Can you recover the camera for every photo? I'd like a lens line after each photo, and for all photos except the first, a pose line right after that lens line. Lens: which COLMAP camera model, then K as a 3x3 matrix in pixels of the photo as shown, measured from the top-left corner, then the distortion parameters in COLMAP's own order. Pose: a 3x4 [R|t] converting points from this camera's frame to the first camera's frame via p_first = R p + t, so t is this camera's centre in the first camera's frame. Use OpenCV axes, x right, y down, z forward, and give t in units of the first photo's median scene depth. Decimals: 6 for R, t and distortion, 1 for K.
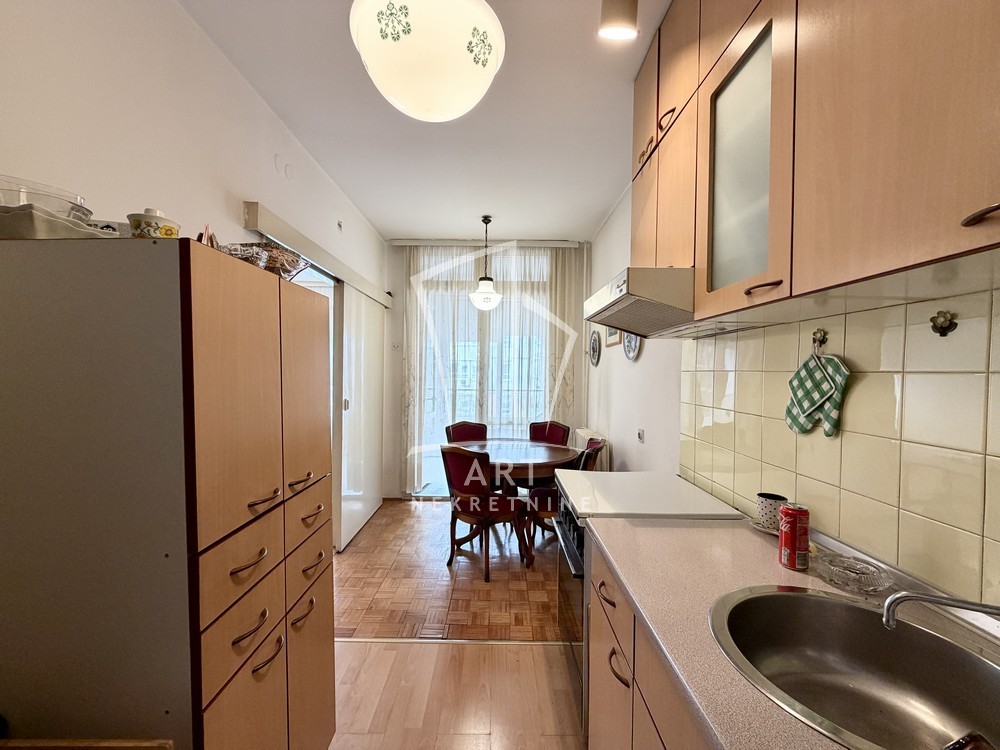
lens RADIAL K [[399.5, 0, 499.2], [0, 399.5, 378.5], [0, 0, 1]] dist [-0.002355, -0.001275]
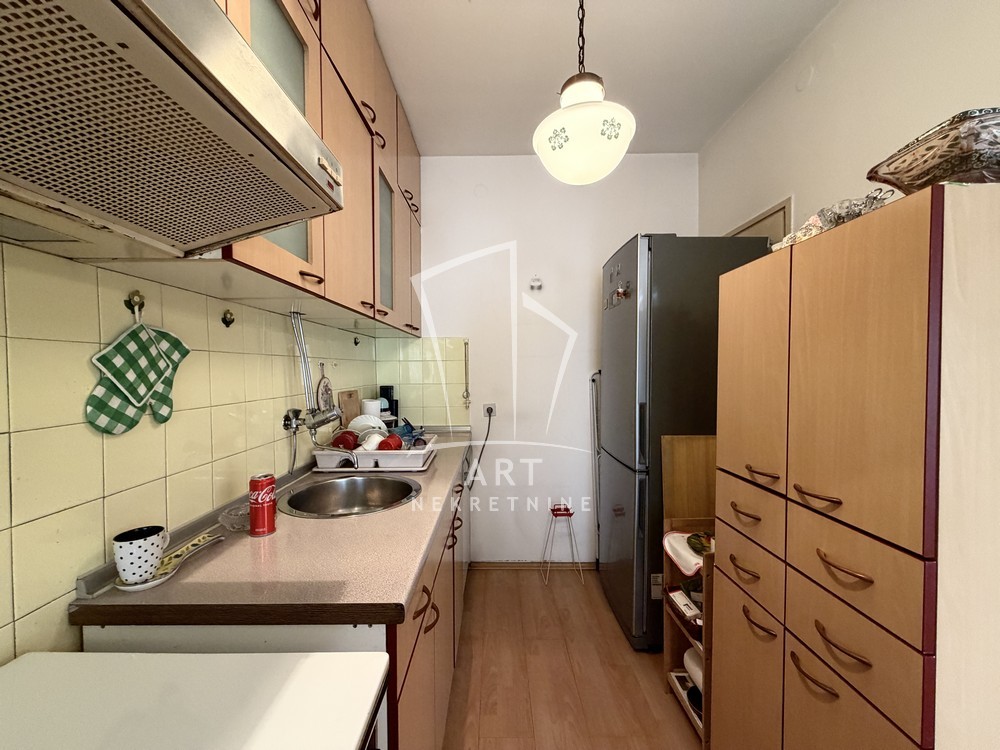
lens RADIAL K [[399.5, 0, 497.9], [0, 399.5, 376.7], [0, 0, 1]] dist [-0.002355, -0.001275]
pose [[-0.999569, -0.004676, -0.028983, 0.130099], [-0.005817, 0.999205, 0.039429, 0.008517], [0.028776, 0.039581, -0.998802, 1.864518]]
